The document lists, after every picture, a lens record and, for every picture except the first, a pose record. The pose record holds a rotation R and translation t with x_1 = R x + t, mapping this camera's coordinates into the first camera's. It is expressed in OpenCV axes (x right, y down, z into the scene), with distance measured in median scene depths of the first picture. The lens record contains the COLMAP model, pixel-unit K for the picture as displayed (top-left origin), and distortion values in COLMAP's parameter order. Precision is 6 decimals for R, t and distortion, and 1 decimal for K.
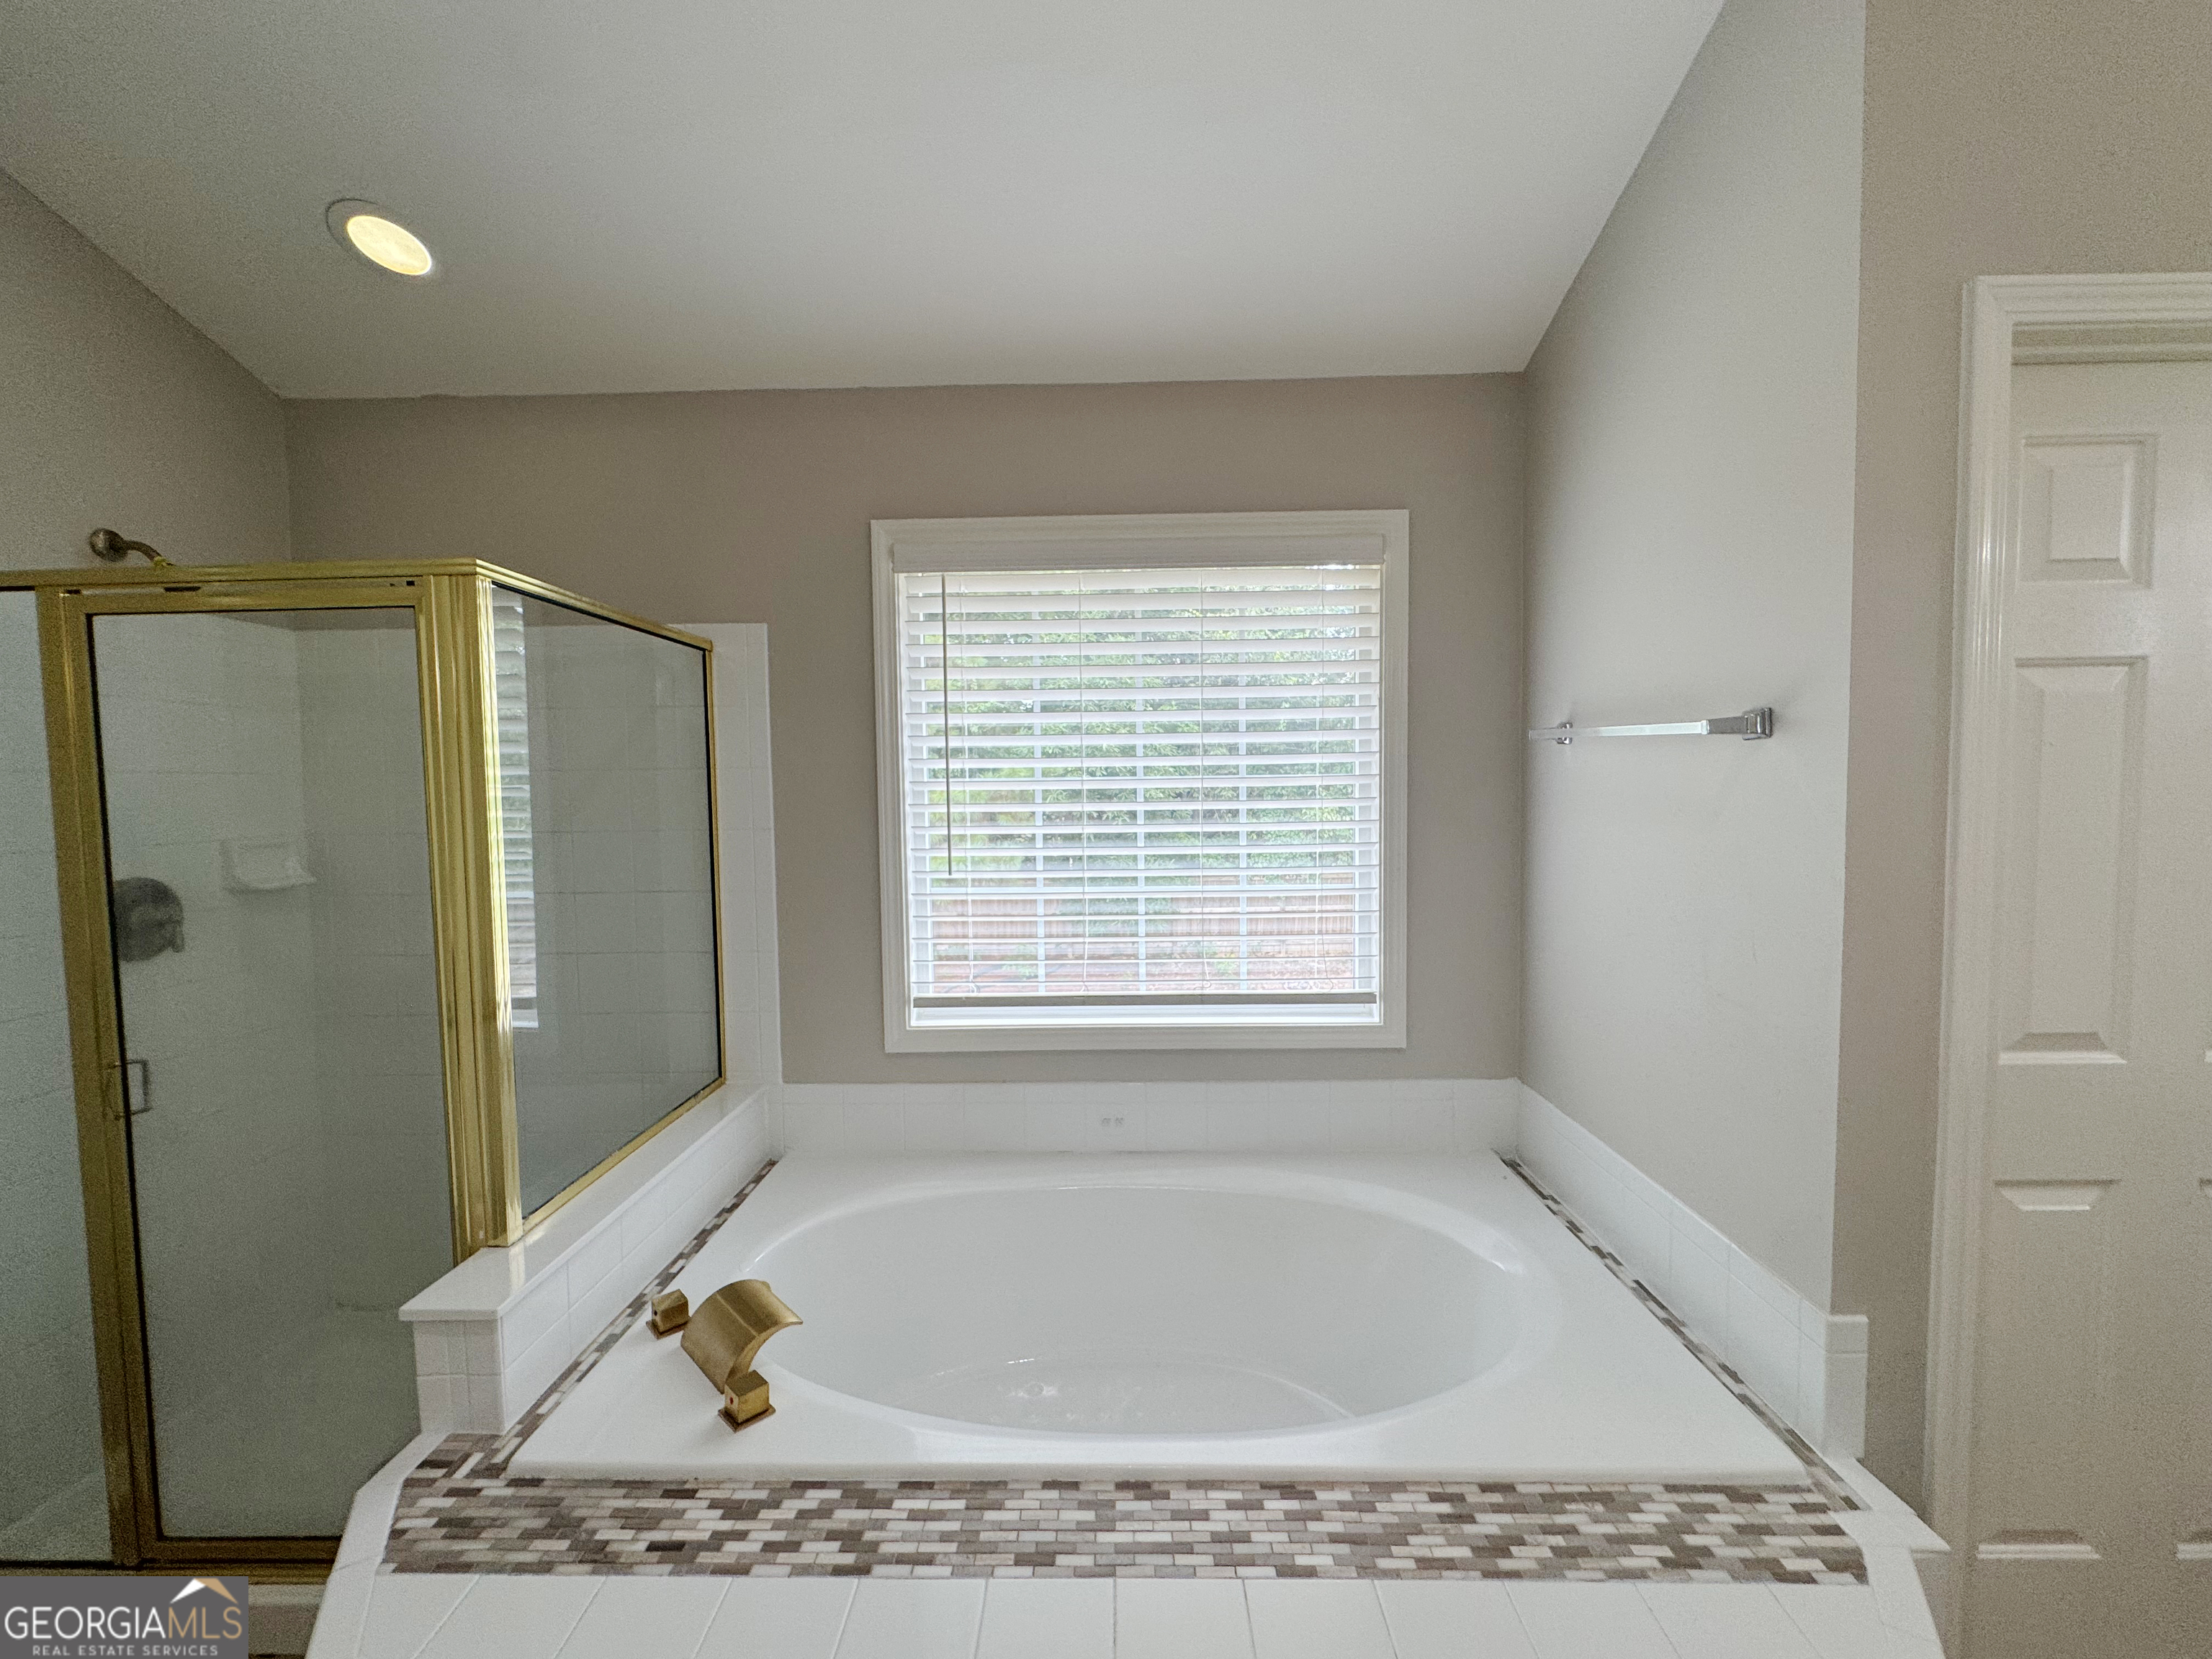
lens RADIAL K [[887.1, 0, 1112.0], [0, 887.1, 827.3], [0, 0, 1]] dist [-0.004129, 0.000666]
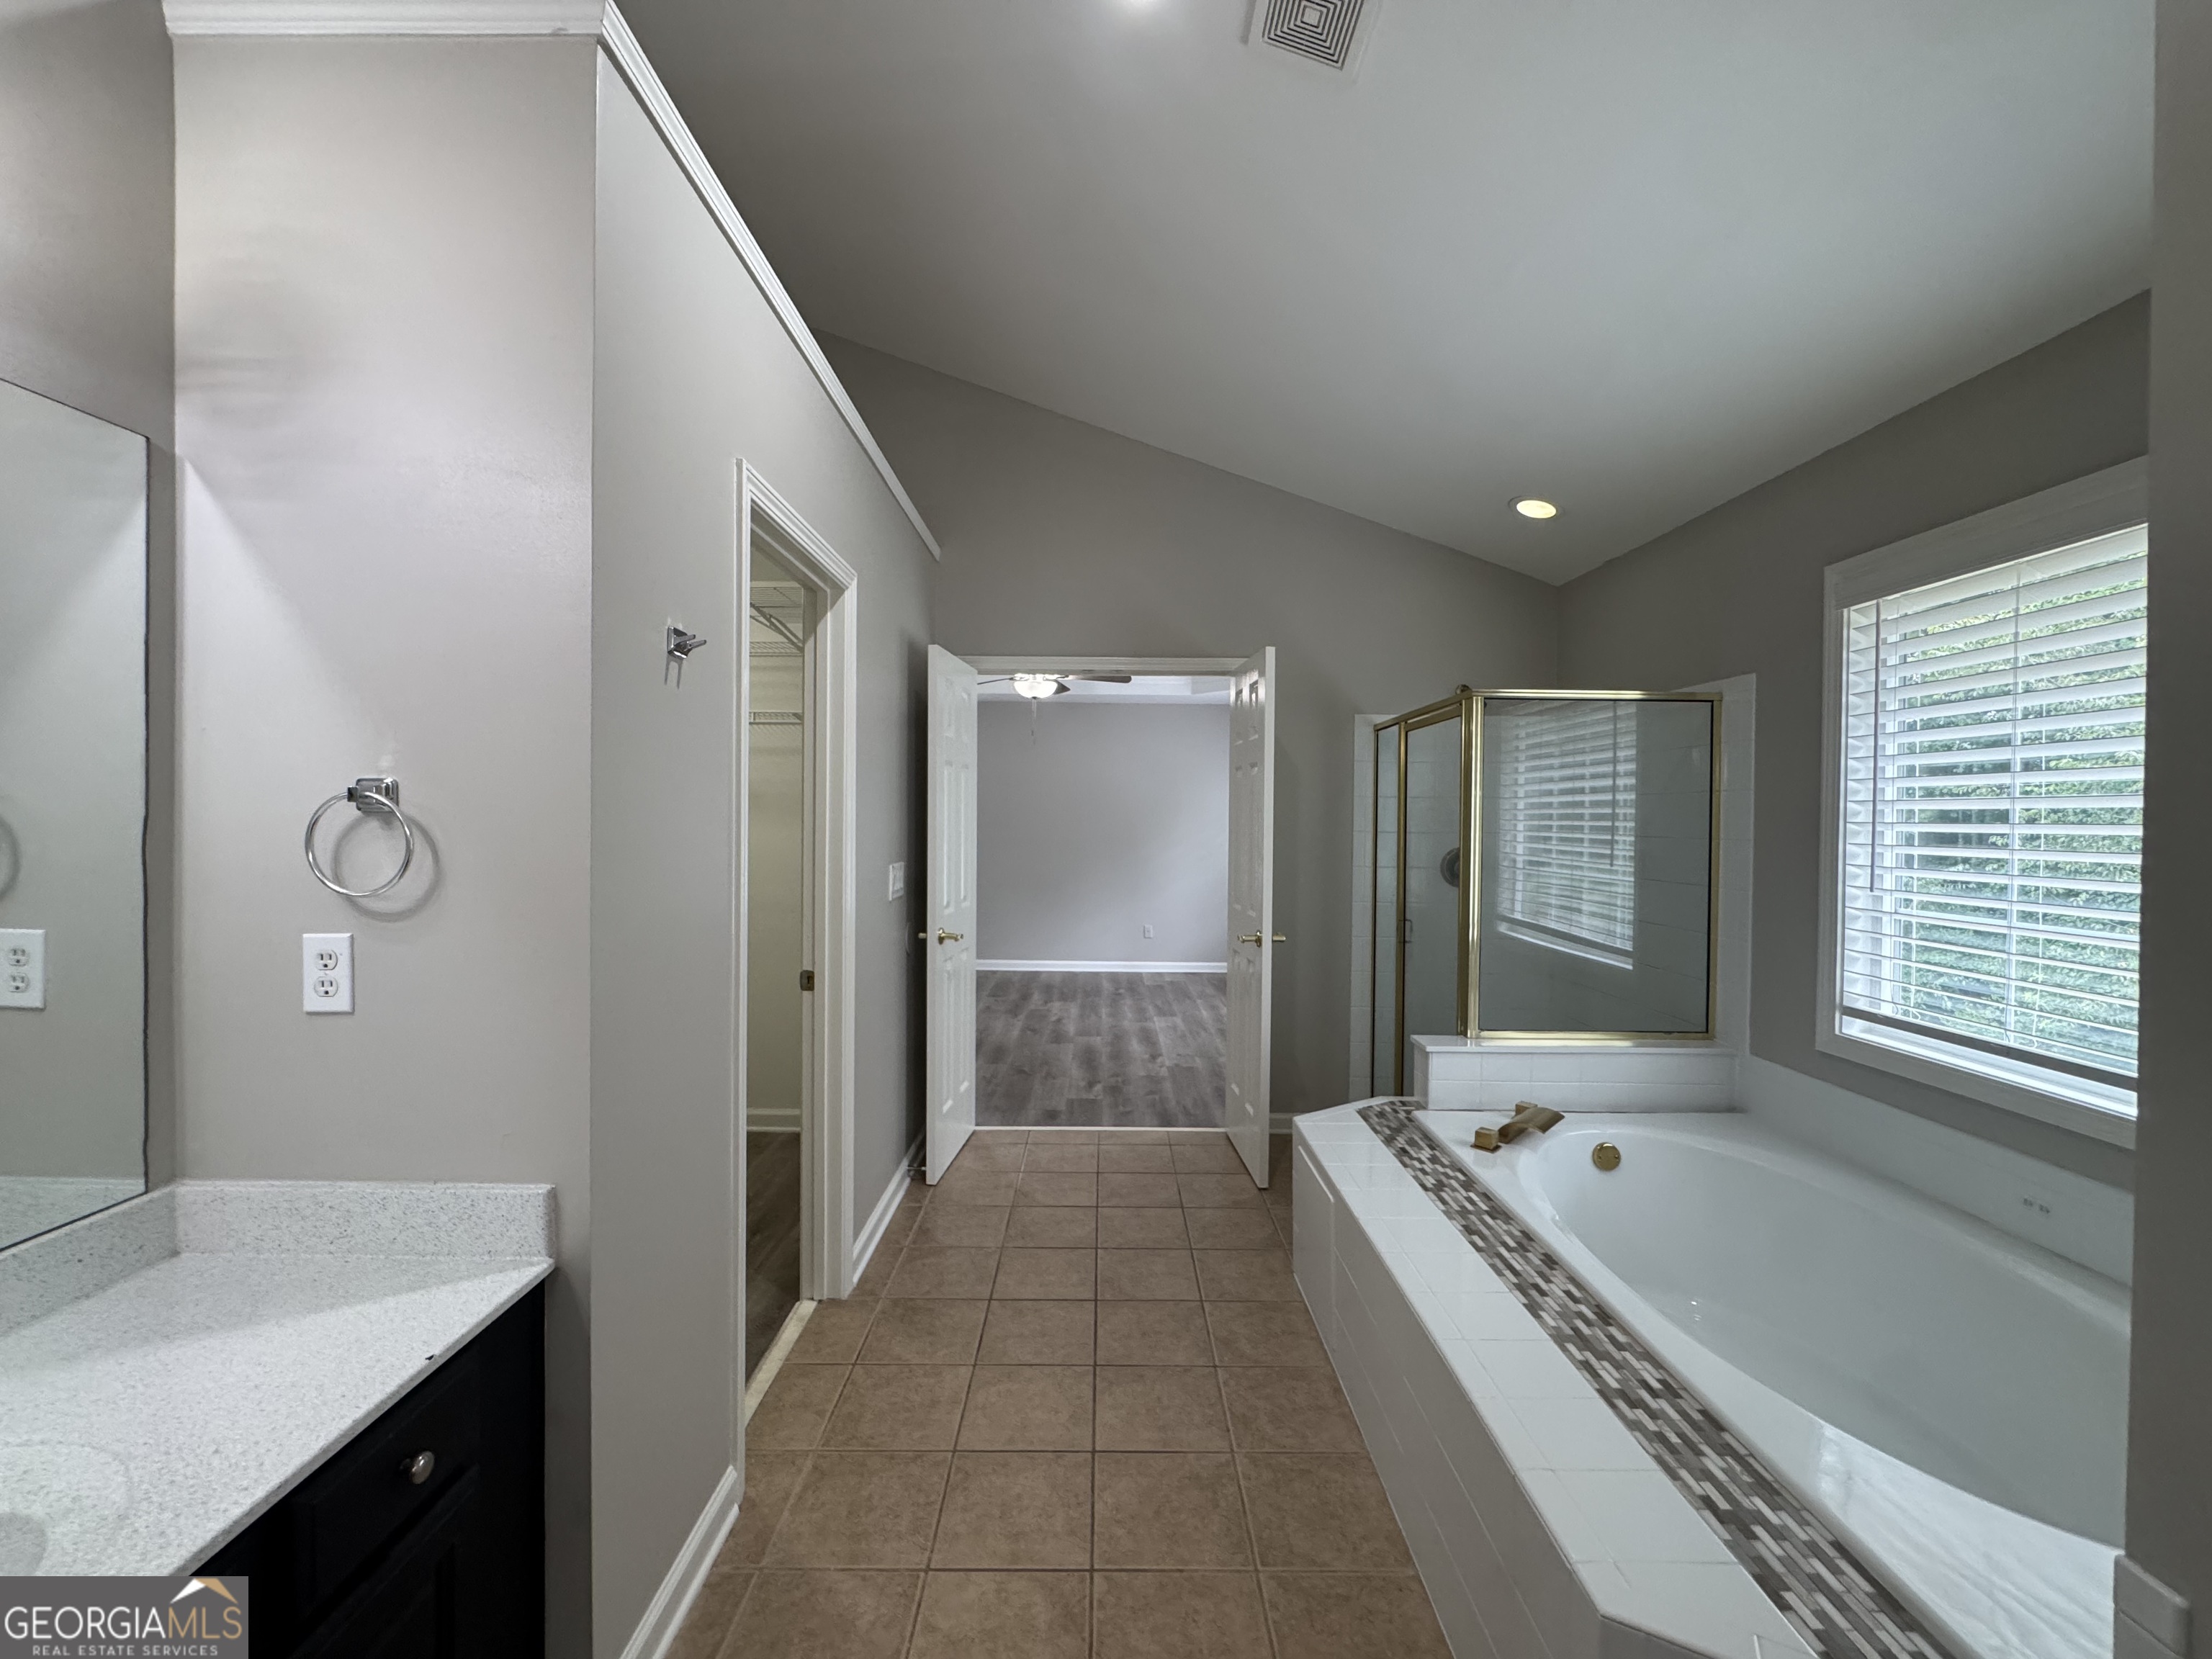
lens RADIAL K [[887.1, 0, 1102.9], [0, 887.1, 819.8], [0, 0, 1]] dist [-0.004129, 0.000666]
pose [[0.015438, 0.013370, -0.999791, 1.560939], [-0.061717, 0.998017, 0.012394, 0.025613], [0.997974, 0.061512, 0.016233, 0.172718]]
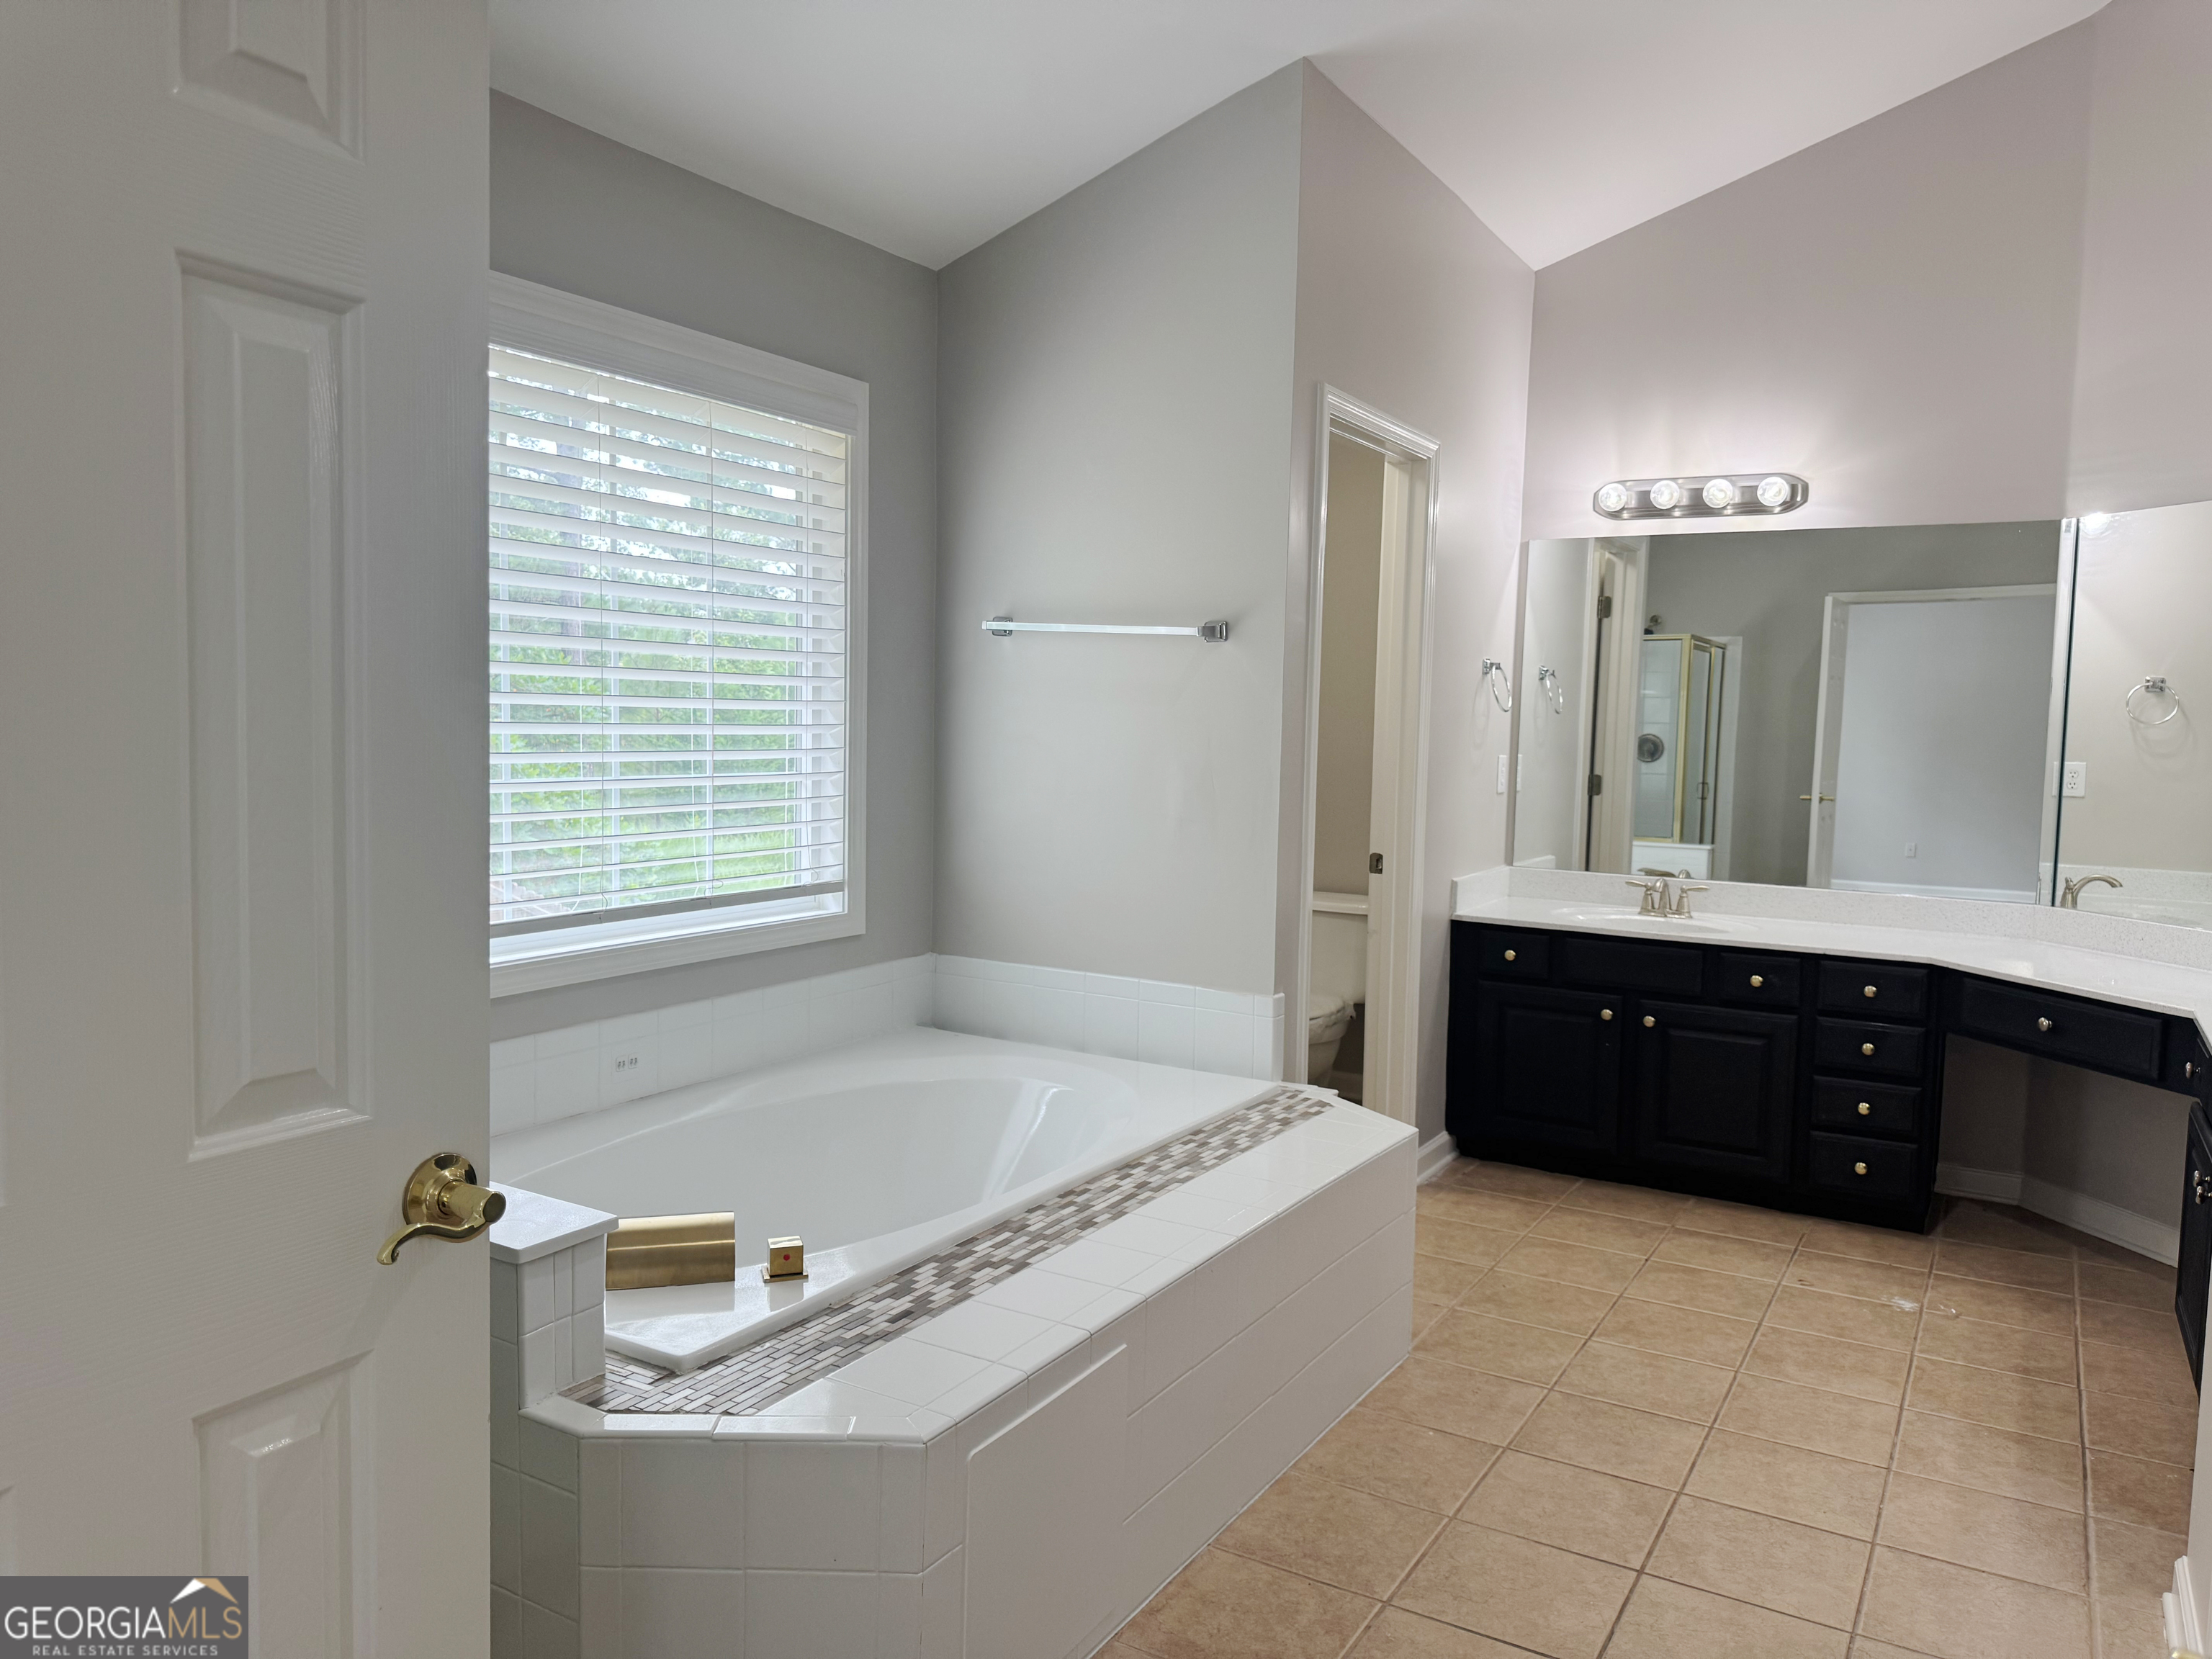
lens RADIAL K [[1551.4, 0, 1093.4], [0, 1551.4, 838.3], [0, 0, 1]] dist [0.107169, 0.001328]
pose [[0.507863, -0.050379, 0.859963, -1.945825], [0.016080, 0.998669, 0.049009, 0.117943], [-0.861288, -0.011062, 0.507997, -0.190044]]
